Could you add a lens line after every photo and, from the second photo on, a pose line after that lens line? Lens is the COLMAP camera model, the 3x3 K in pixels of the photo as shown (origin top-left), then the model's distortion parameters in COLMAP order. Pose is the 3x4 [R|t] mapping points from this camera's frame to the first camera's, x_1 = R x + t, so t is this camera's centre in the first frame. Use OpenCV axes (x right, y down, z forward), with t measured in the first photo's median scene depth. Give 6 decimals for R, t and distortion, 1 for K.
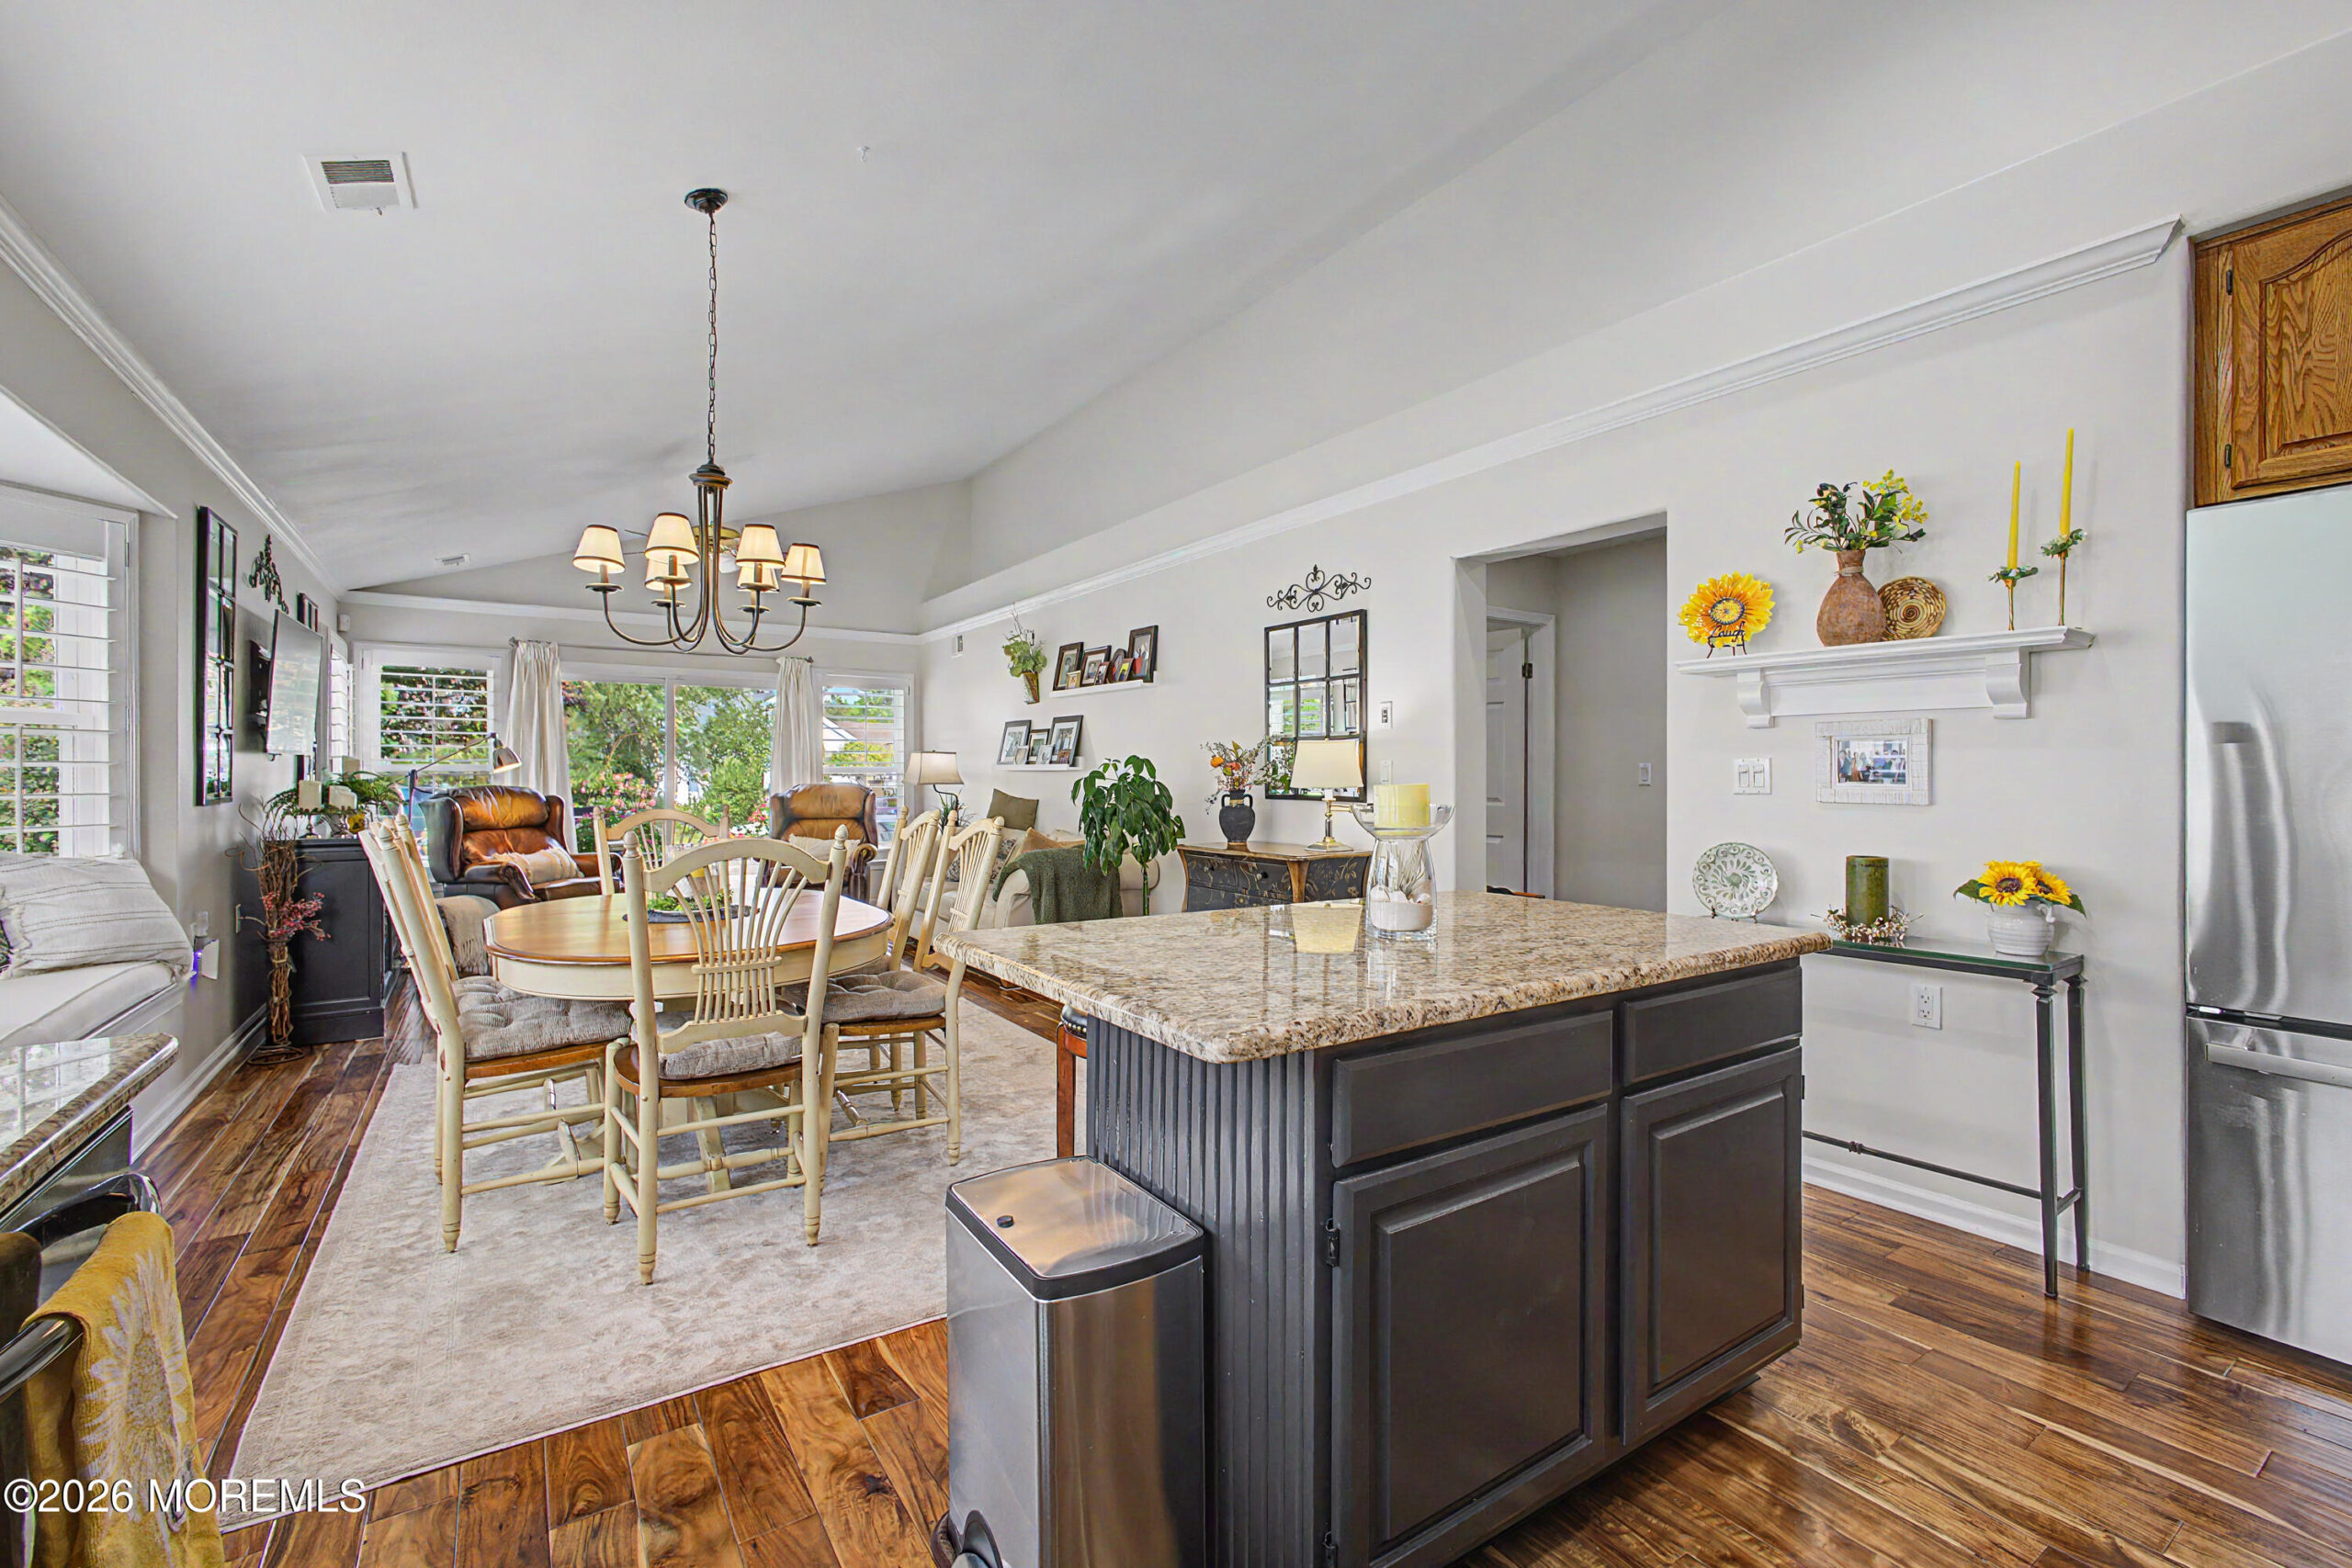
lens RADIAL K [[1009.7, 0, 1195.7], [0, 1009.7, 775.8], [0, 0, 1]] dist [-0.013495, 0.004672]
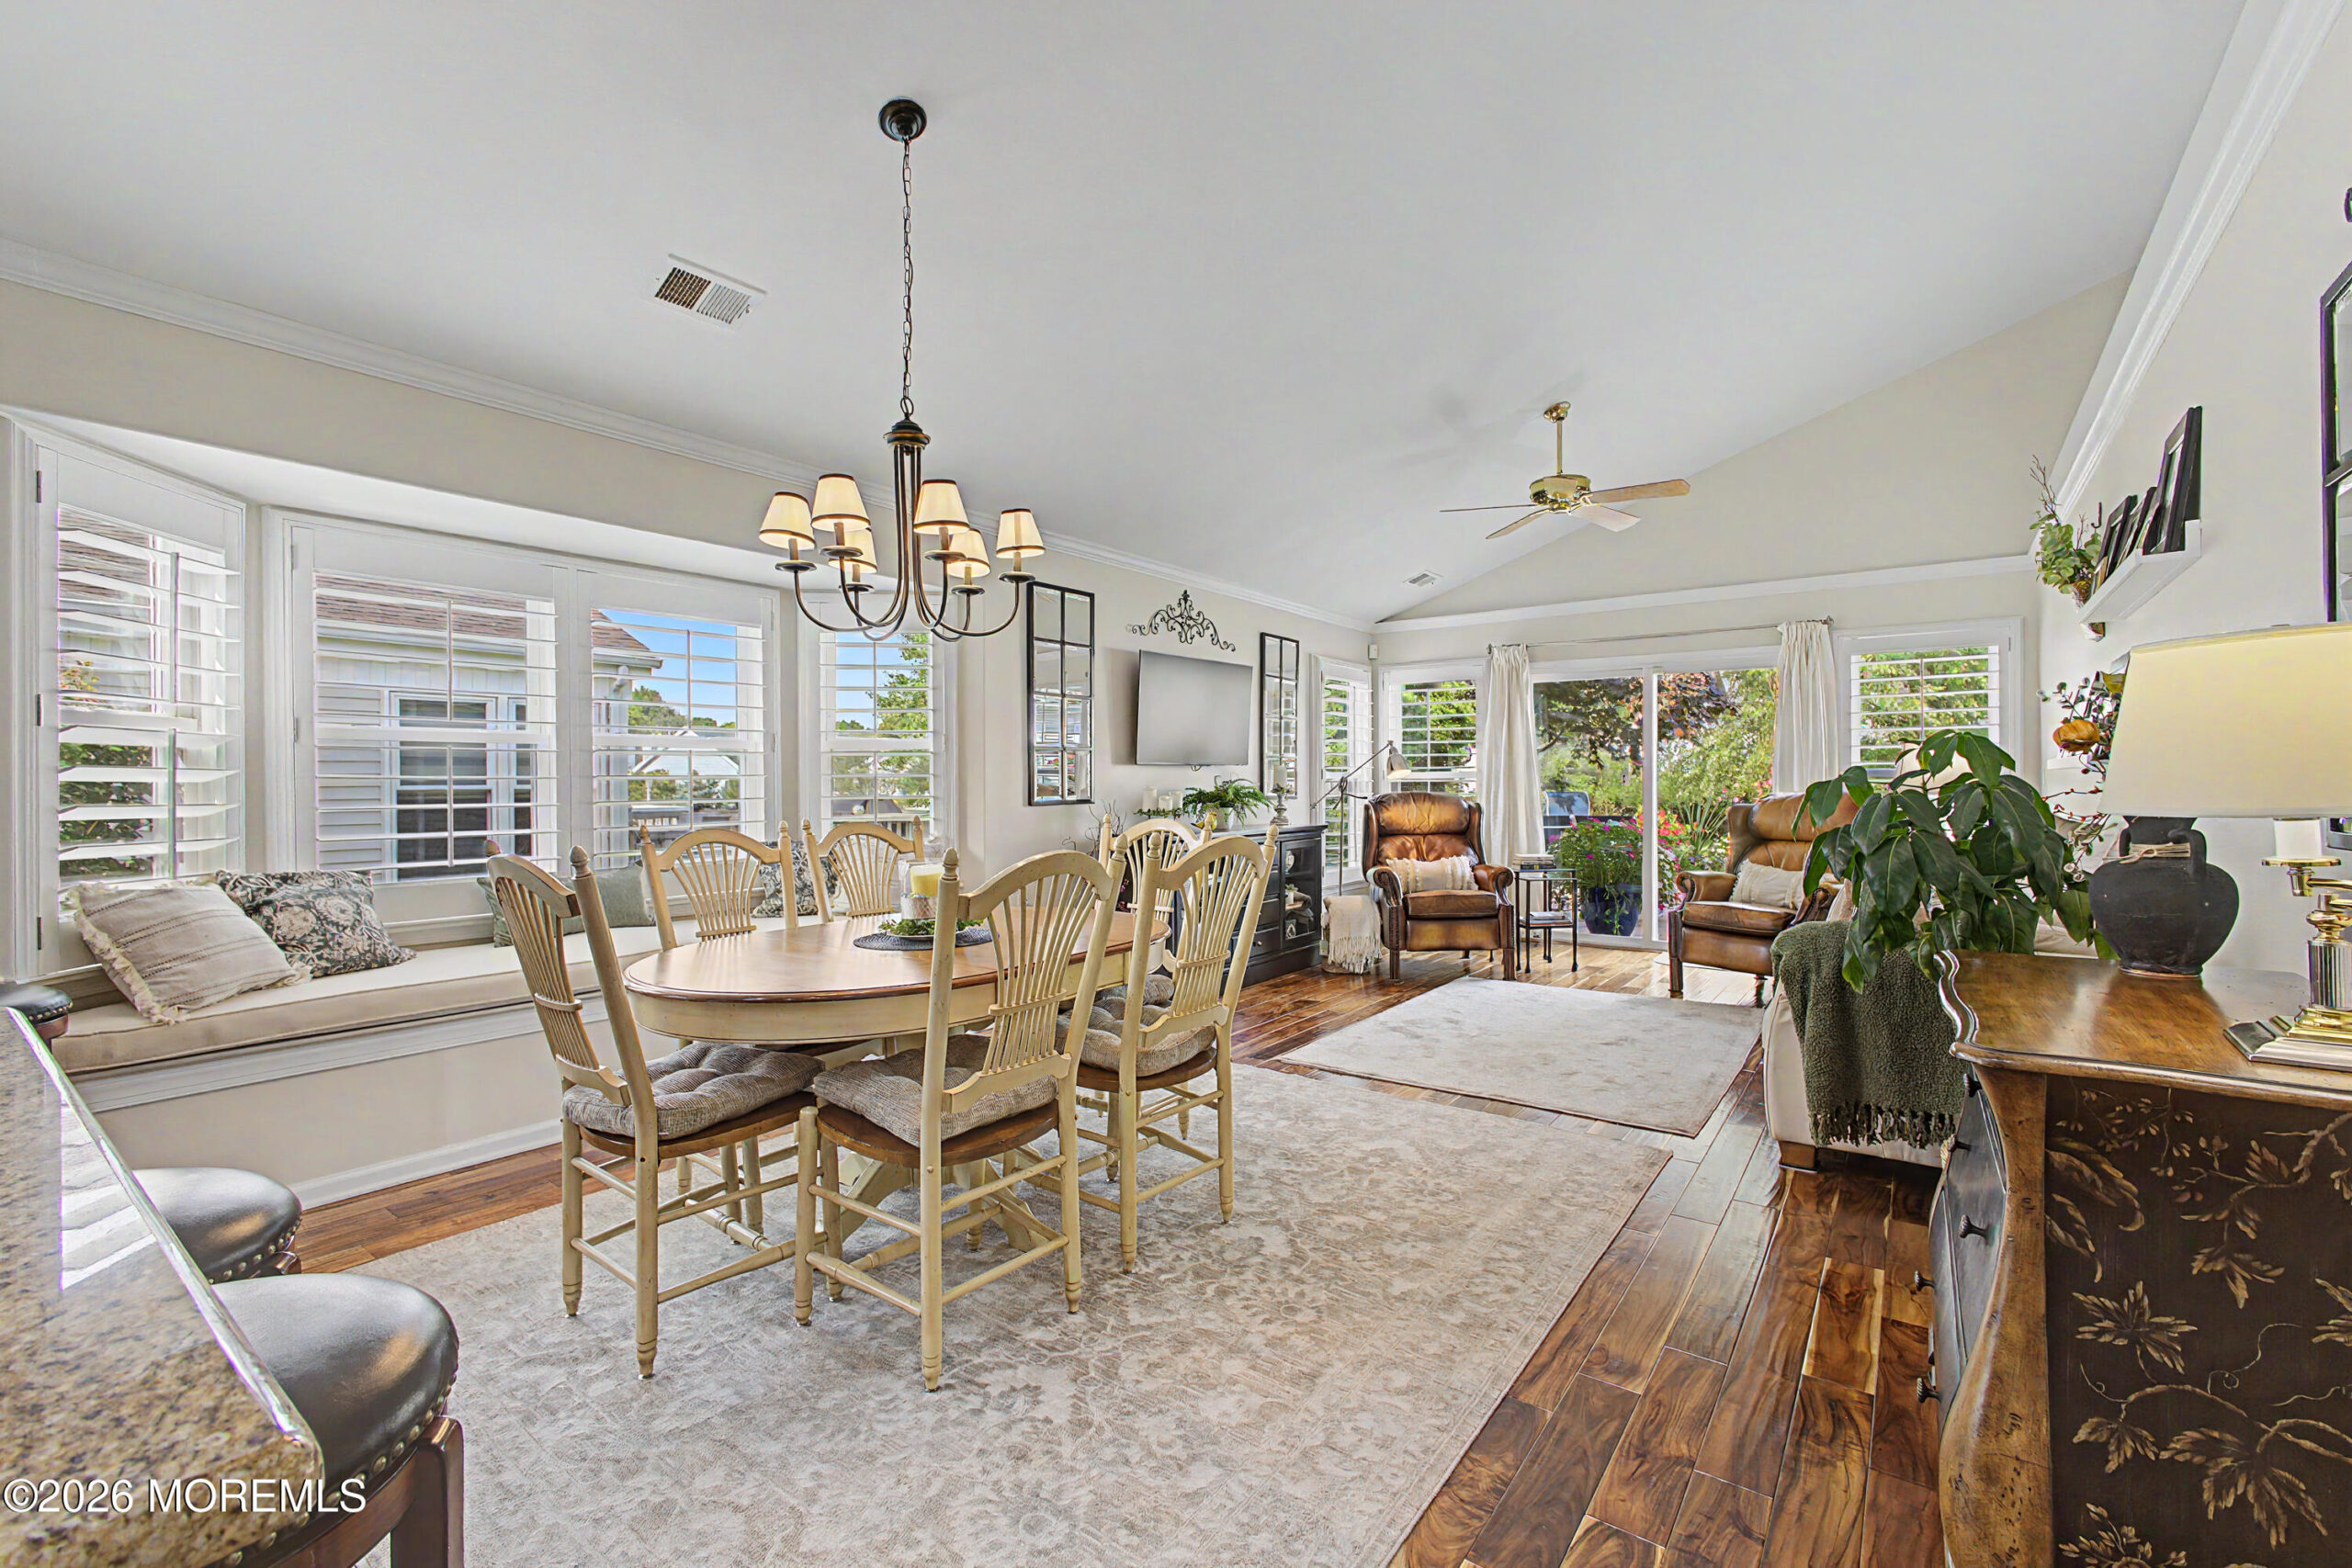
lens RADIAL K [[1009.7, 0, 1181.0], [0, 1009.7, 791.2], [0, 0, 1]] dist [-0.013495, 0.004672]
pose [[0.323253, 0.004866, -0.946300, 0.273478], [0.003043, 0.999976, 0.006181, 0.002734], [0.946308, -0.004878, 0.323231, 0.602530]]
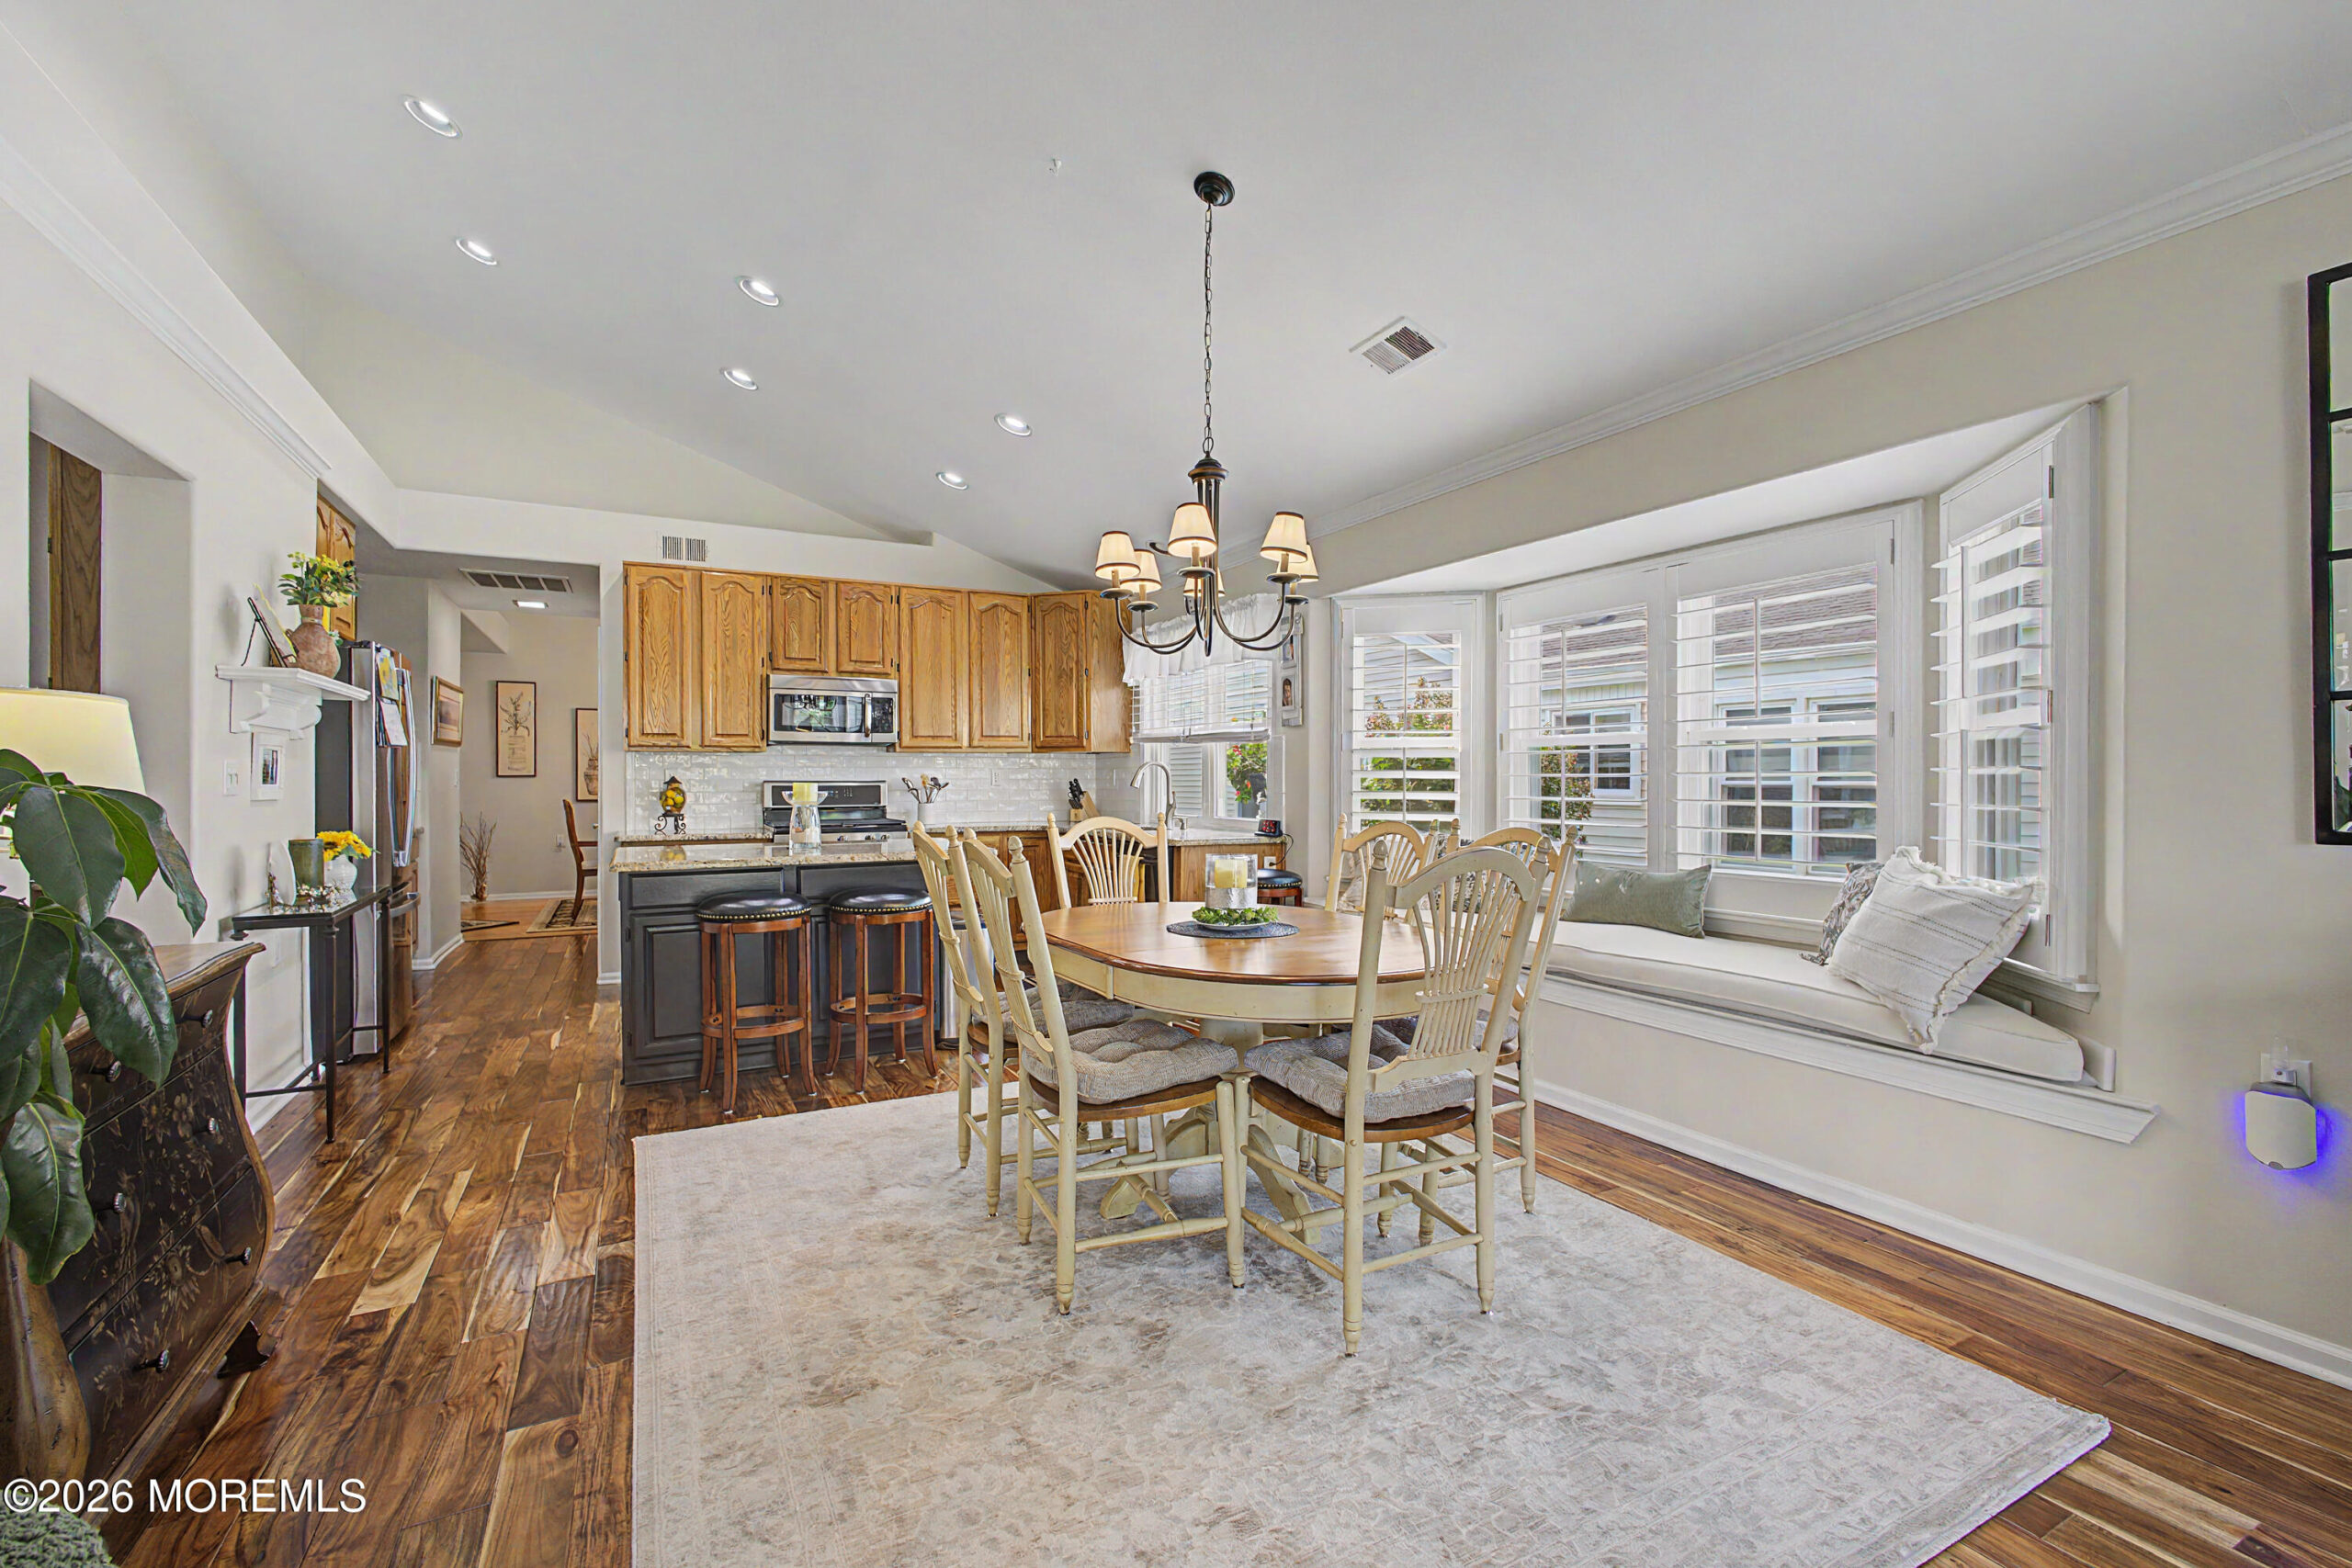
lens RADIAL K [[1009.7, 0, 1166.9], [0, 1009.7, 783.0], [0, 0, 1]] dist [-0.013495, 0.004672]
pose [[-0.992568, -0.003173, 0.121646, -0.361798], [-0.002479, 0.999980, 0.005855, -0.001909], [-0.121662, 0.005510, -0.992556, 1.273373]]
